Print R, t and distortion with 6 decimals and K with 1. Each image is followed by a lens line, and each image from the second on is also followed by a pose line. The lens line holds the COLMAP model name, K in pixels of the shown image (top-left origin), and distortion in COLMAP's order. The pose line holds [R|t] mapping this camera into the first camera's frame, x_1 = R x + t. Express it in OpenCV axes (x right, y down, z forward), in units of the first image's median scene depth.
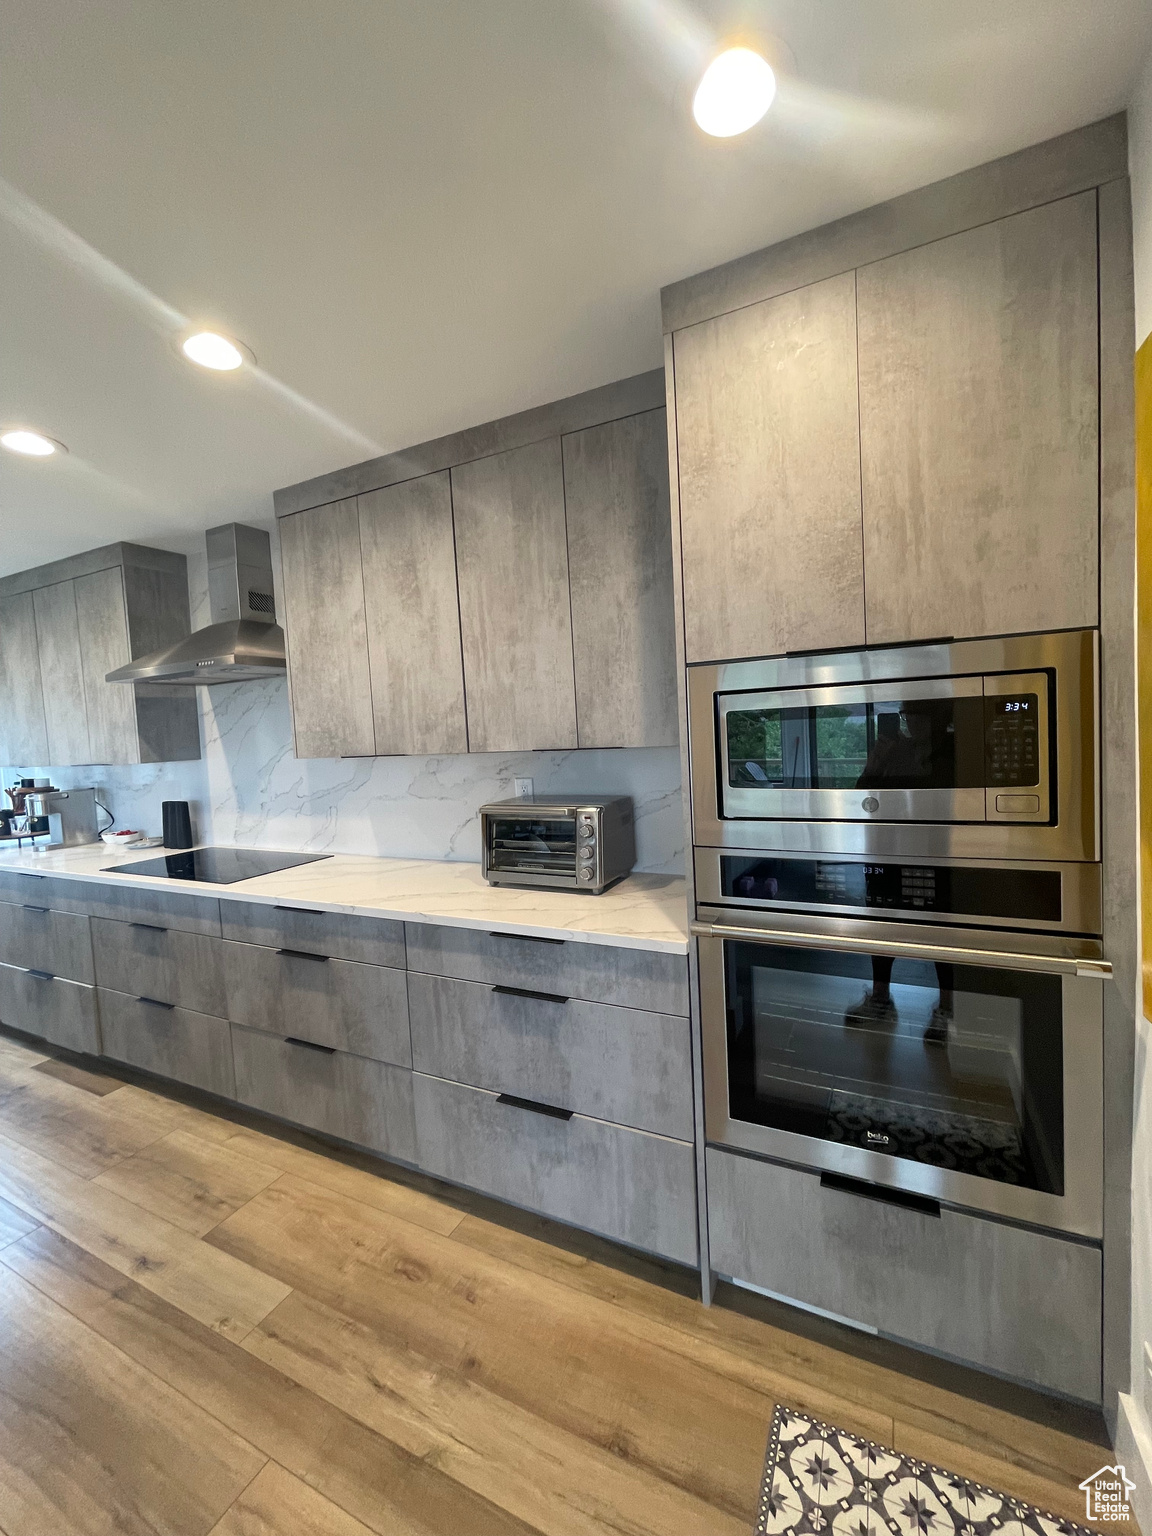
lens RADIAL K [[622.9, 0, 581.5], [0, 622.9, 765.0], [0, 0, 1]] dist [0.001505, -0.003688]
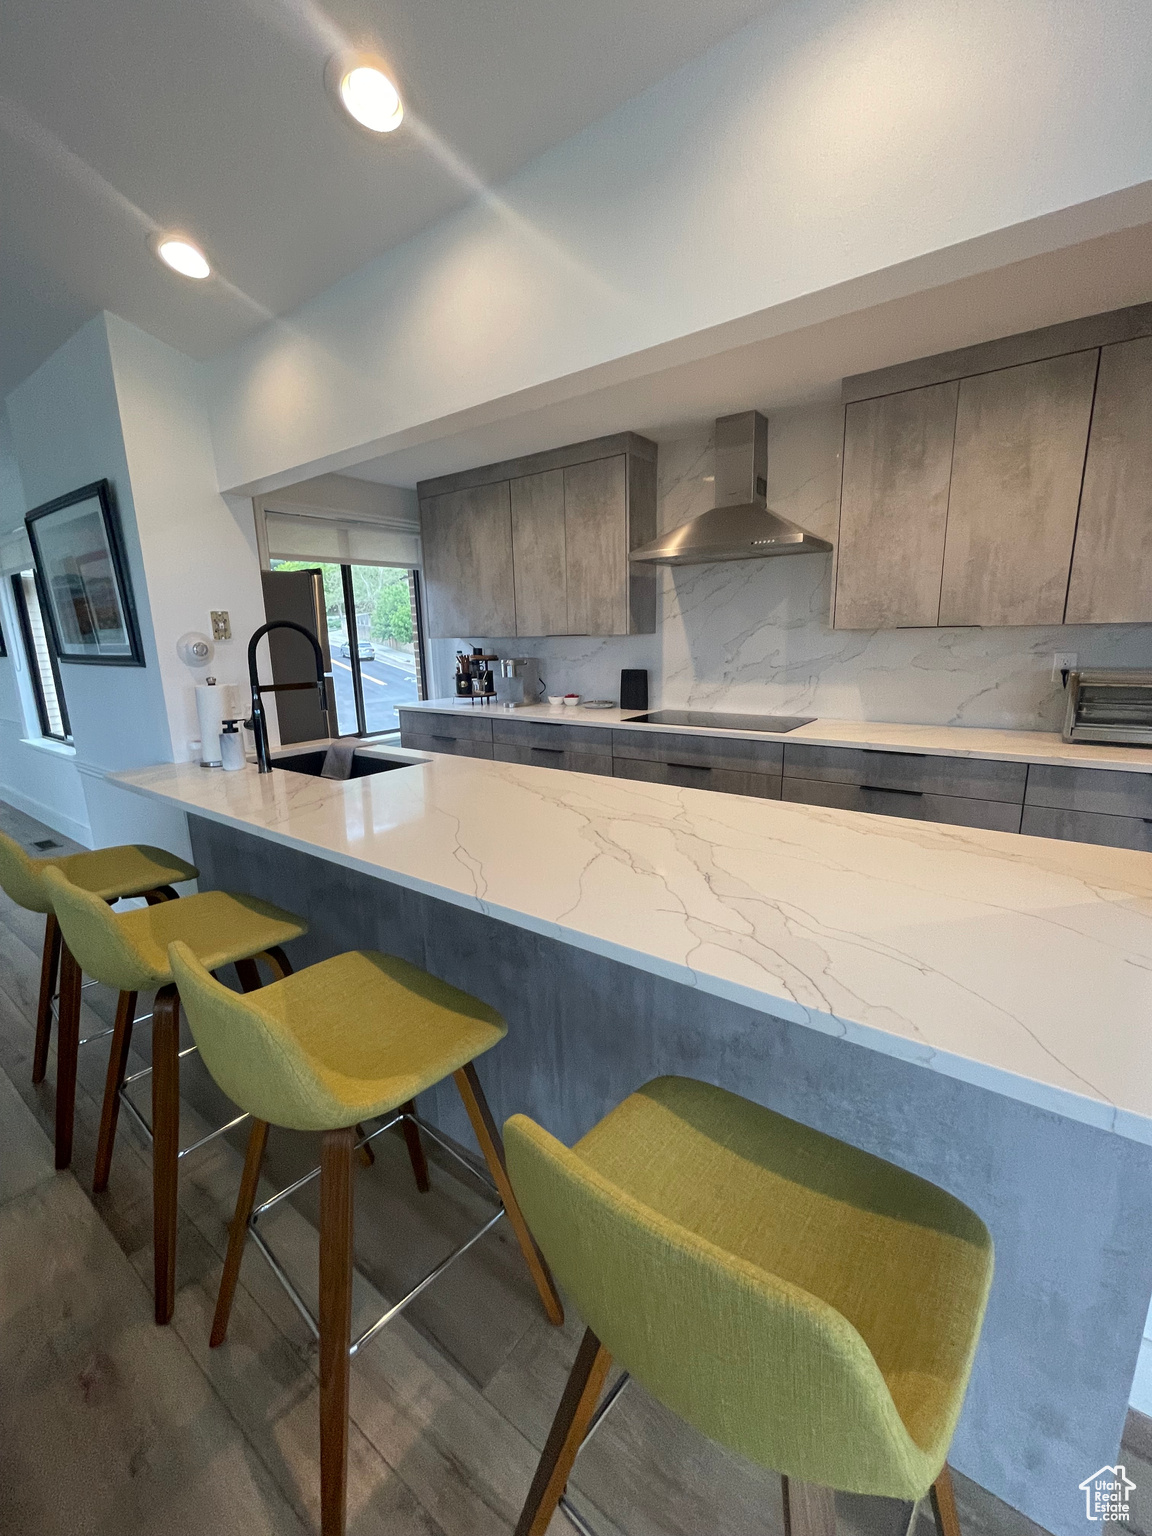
lens RADIAL K [[635.8, 0, 569.6], [0, 635.8, 769.9], [0, 0, 1]] dist [0.001051, 0.000154]
pose [[0.982253, 0.064090, -0.176270, -0.602923], [-0.035266, 0.986154, 0.162041, 0.060950], [0.184214, -0.152949, 0.970913, -0.227814]]
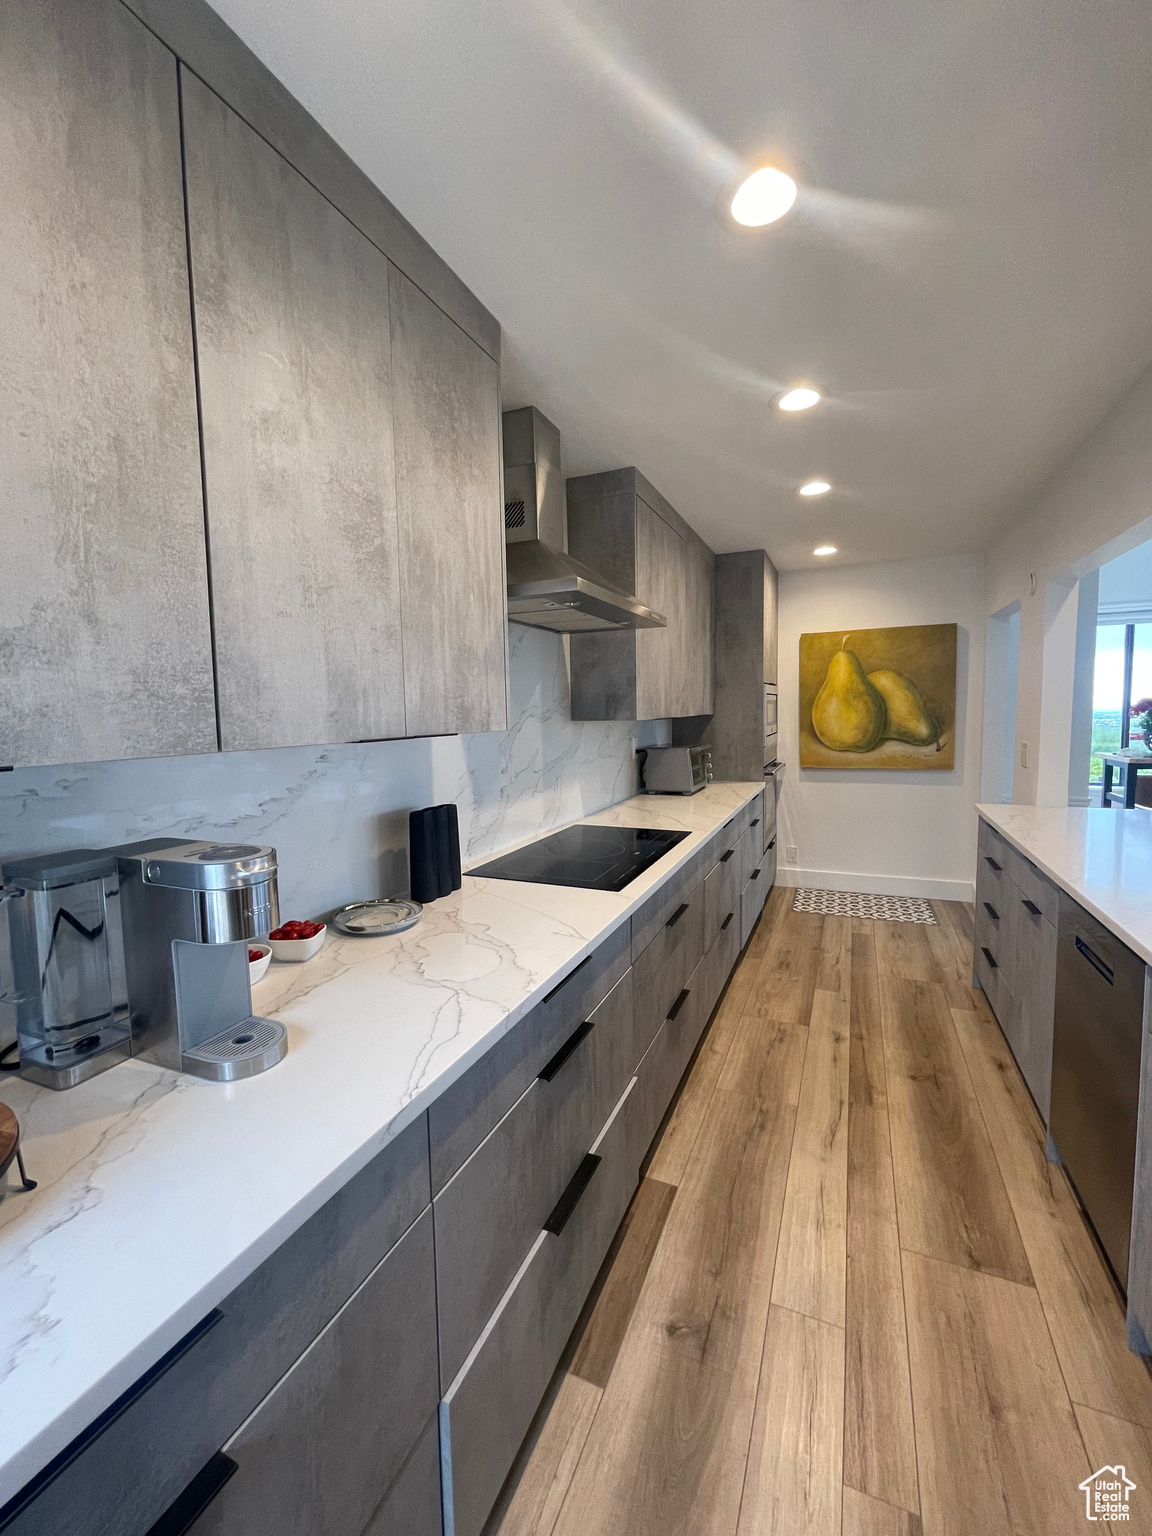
lens RADIAL K [[635.8, 0, 569.6], [0, 635.8, 769.9], [0, 0, 1]] dist [0.001051, 0.000154]
pose [[-0.044109, -0.044785, 0.998022, -1.313616], [0.083731, 0.995314, 0.048364, 0.010558], [-0.995512, 0.085699, -0.040153, 0.991879]]
